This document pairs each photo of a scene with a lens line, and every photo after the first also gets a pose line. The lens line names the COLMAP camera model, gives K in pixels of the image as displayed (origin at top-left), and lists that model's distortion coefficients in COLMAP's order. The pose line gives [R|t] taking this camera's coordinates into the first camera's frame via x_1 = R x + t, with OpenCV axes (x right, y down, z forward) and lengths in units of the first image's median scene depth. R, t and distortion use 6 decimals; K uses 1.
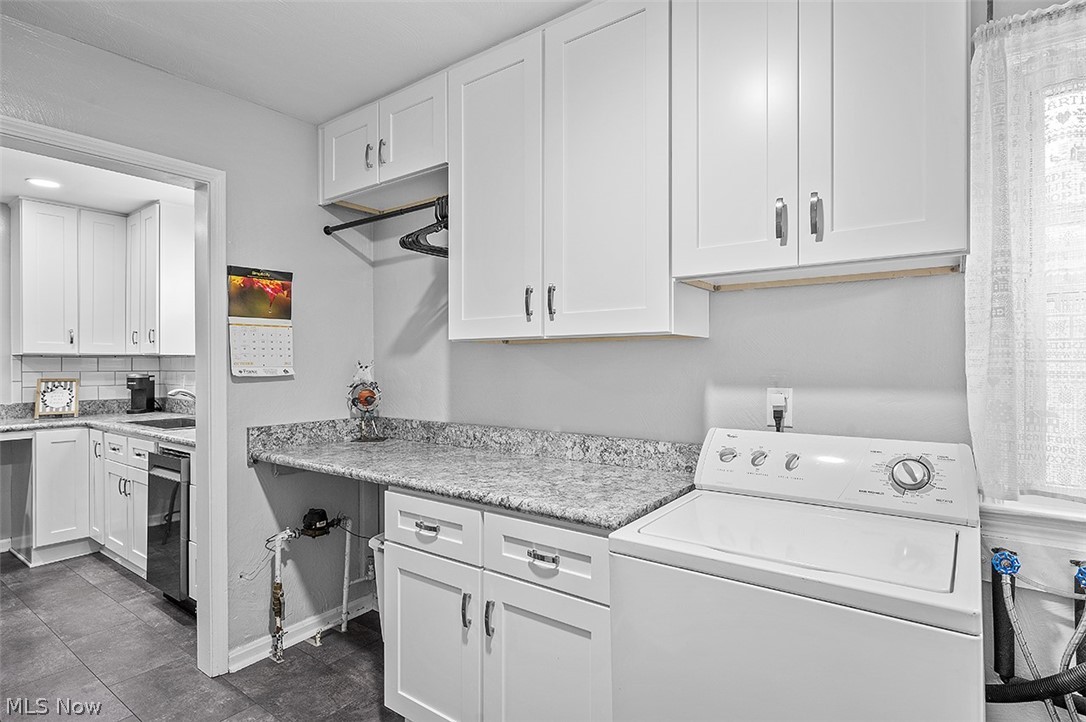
lens RADIAL K [[554.9, 0, 547.0], [0, 554.9, 365.6], [0, 0, 1]] dist [-0.001092, 0.000810]
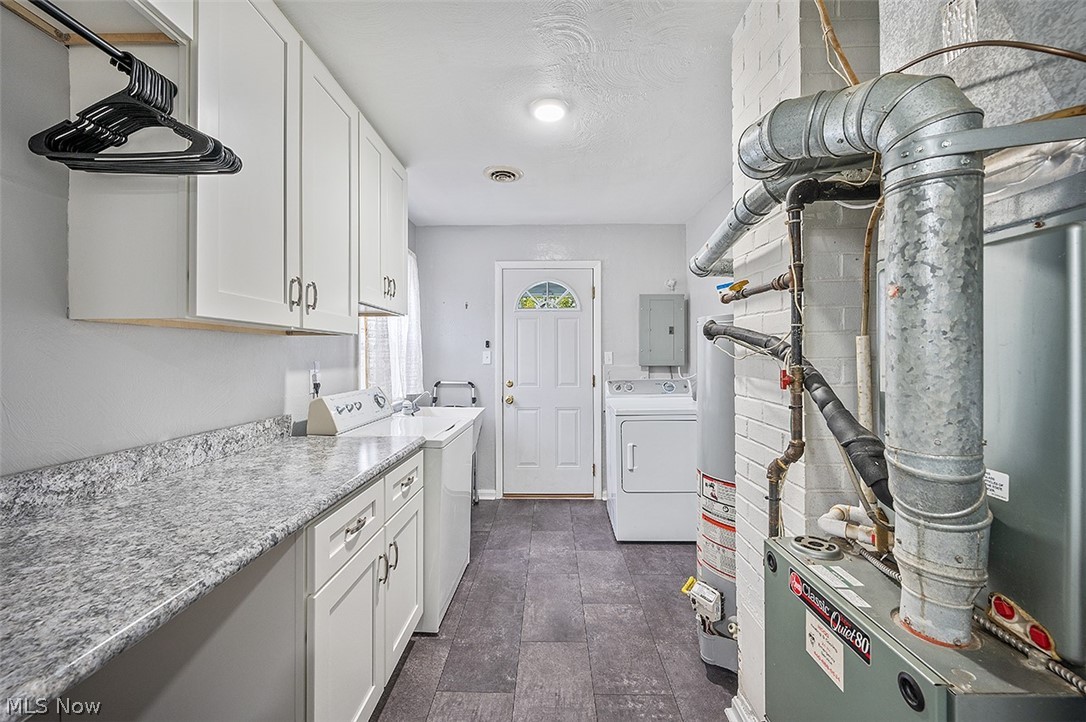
lens RADIAL K [[432.3, 0, 543.9], [0, 432.3, 356.0], [0, 0, 1]] dist [0.002256, -0.000104]
pose [[-0.589113, 0.012518, 0.807953, -0.768681], [0.016760, 0.999854, -0.003271, 0.009857], [-0.807876, 0.011614, -0.589237, 0.897935]]
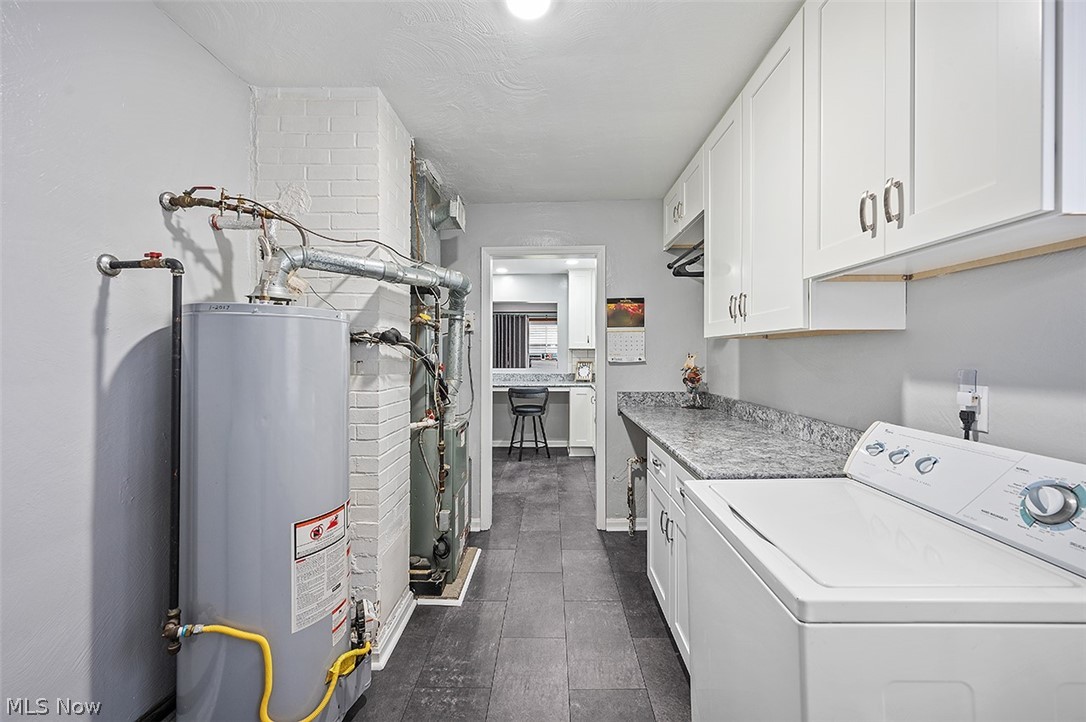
lens RADIAL K [[432.3, 0, 541.6], [0, 432.3, 353.0], [0, 0, 1]] dist [0.002256, -0.000104]
pose [[0.573517, -0.000219, -0.819194, 0.437371], [-0.001155, 0.999999, -0.001075, -0.006440], [0.819193, 0.001563, 0.573516, 0.048434]]
